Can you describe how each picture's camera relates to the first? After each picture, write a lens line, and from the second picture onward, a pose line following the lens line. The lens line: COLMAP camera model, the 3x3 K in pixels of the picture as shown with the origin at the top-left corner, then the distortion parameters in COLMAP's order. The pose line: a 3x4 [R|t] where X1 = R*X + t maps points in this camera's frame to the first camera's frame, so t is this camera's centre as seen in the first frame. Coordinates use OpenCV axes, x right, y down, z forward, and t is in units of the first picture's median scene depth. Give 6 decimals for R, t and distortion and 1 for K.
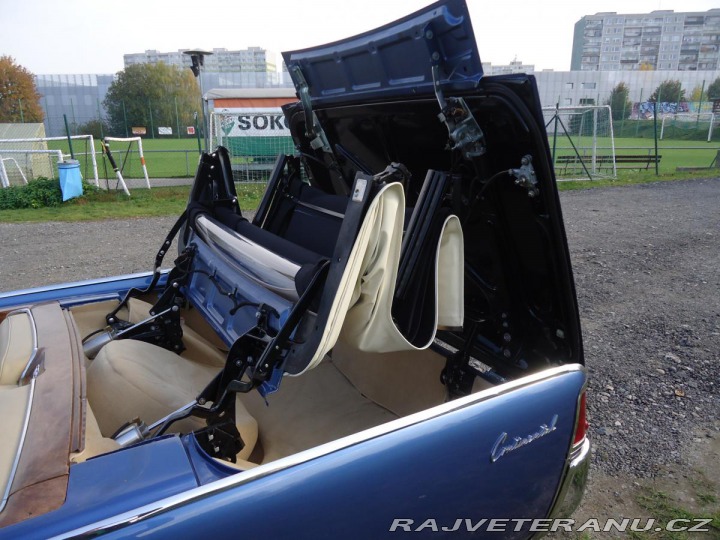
lens RADIAL K [[522.7, 0, 357.2], [0, 522.7, 264.0], [0, 0, 1]] dist [-0.006254, 0.009168]
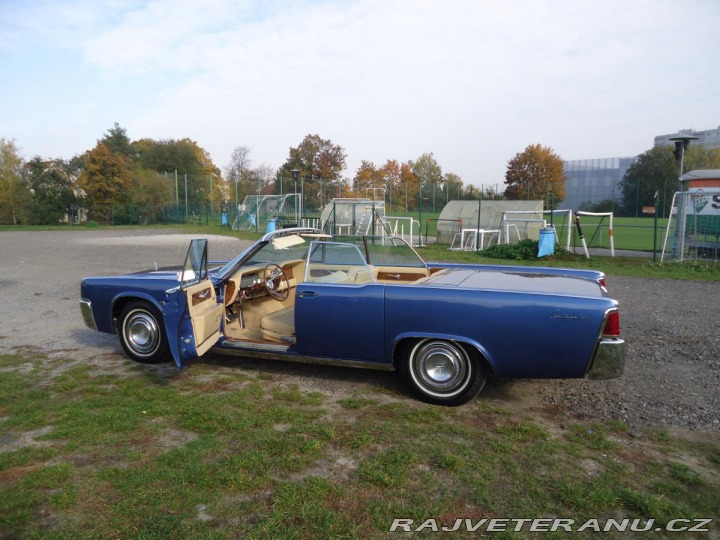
lens RADIAL K [[522.7, 0, 359.9], [0, 522.7, 273.0], [0, 0, 1]] dist [-0.006254, 0.009168]
pose [[0.616389, 0.116650, -0.778754, 0.159200], [-0.216026, 0.976073, -0.024780, 0.039639], [0.757230, 0.183505, 0.626840, -0.136510]]
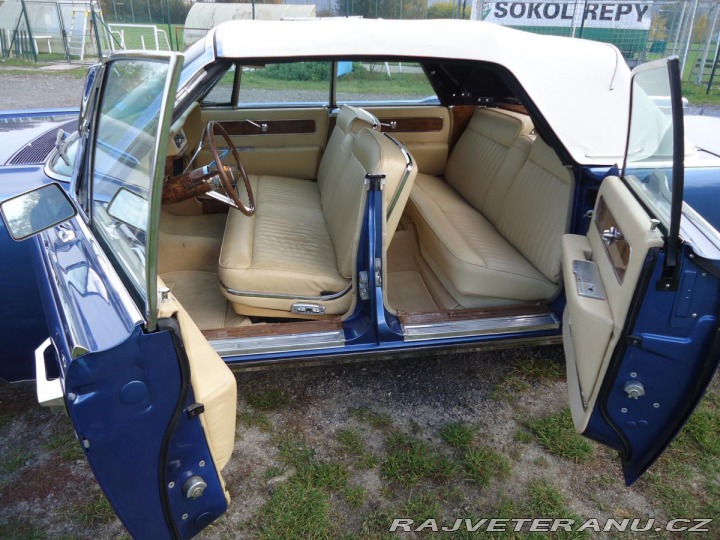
lens RADIAL K [[522.7, 0, 358.2], [0, 522.7, 265.2], [0, 0, 1]] dist [-0.006254, 0.009168]
pose [[0.930023, 0.185609, -0.317185, -0.064083], [-0.127769, 0.972549, 0.194480, 0.042181], [0.344575, -0.140345, 0.928209, -0.081071]]
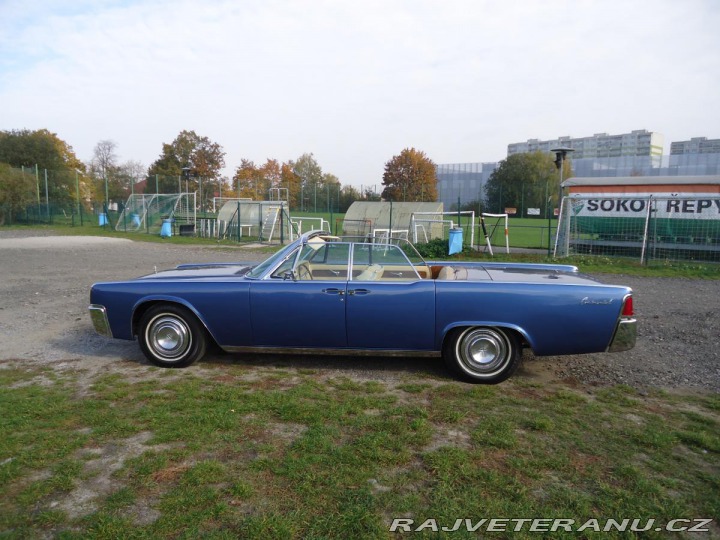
lens RADIAL K [[522.7, 0, 358.3], [0, 522.7, 268.7], [0, 0, 1]] dist [-0.006254, 0.009168]
pose [[0.784762, 0.095332, -0.612422, 0.106633], [-0.180861, 0.980318, -0.079156, 0.062099], [0.592822, 0.172882, 0.786558, -0.227330]]
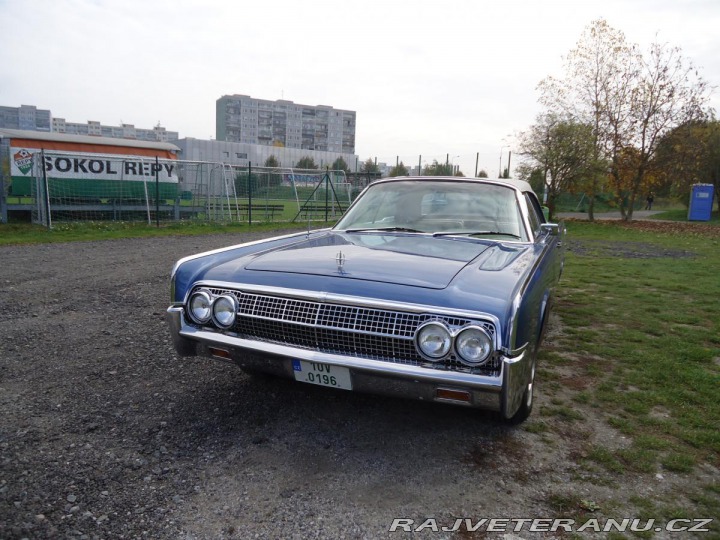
lens RADIAL K [[522.7, 0, 352.3], [0, 522.7, 282.6], [0, 0, 1]] dist [-0.006254, 0.009168]
pose [[0.791265, -0.066773, 0.607816, -0.375512], [0.117864, 0.992034, -0.044455, 0.073364], [-0.600006, 0.106815, 0.792832, -0.137883]]
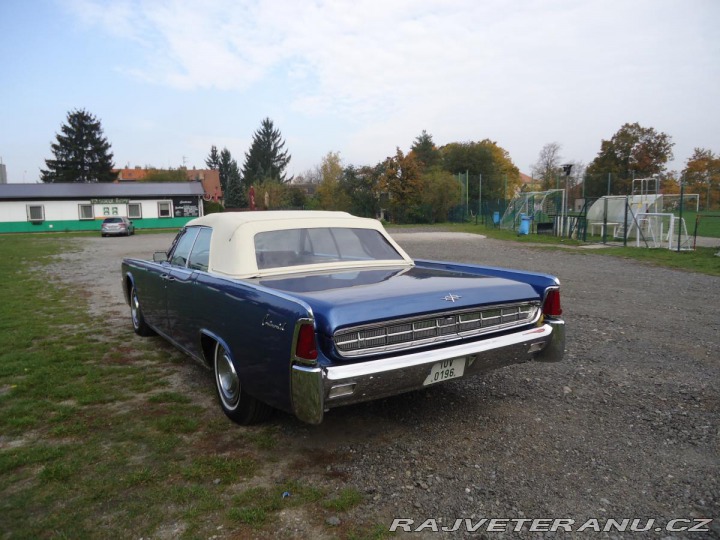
lens RADIAL K [[522.7, 0, 359.4], [0, 522.7, 270.3], [0, 0, 1]] dist [-0.006254, 0.009168]
pose [[0.068837, 0.132461, -0.988795, 0.203152], [-0.250554, 0.961674, 0.111385, -0.012374], [0.965652, 0.240079, 0.099387, 0.100646]]
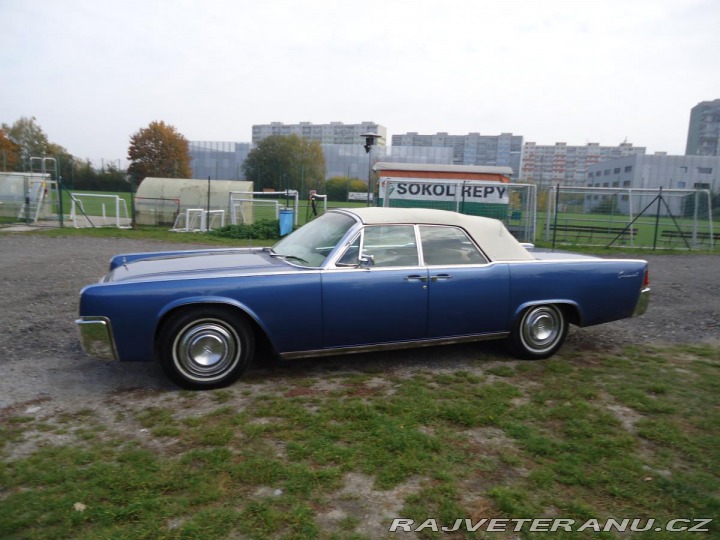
lens RADIAL K [[522.7, 0, 354.2], [0, 522.7, 270.8], [0, 0, 1]] dist [-0.006254, 0.009168]
pose [[0.981240, 0.077065, -0.176716, -0.086379], [-0.096930, 0.989558, -0.106674, 0.083437], [0.166650, 0.121802, 0.978464, -0.273490]]
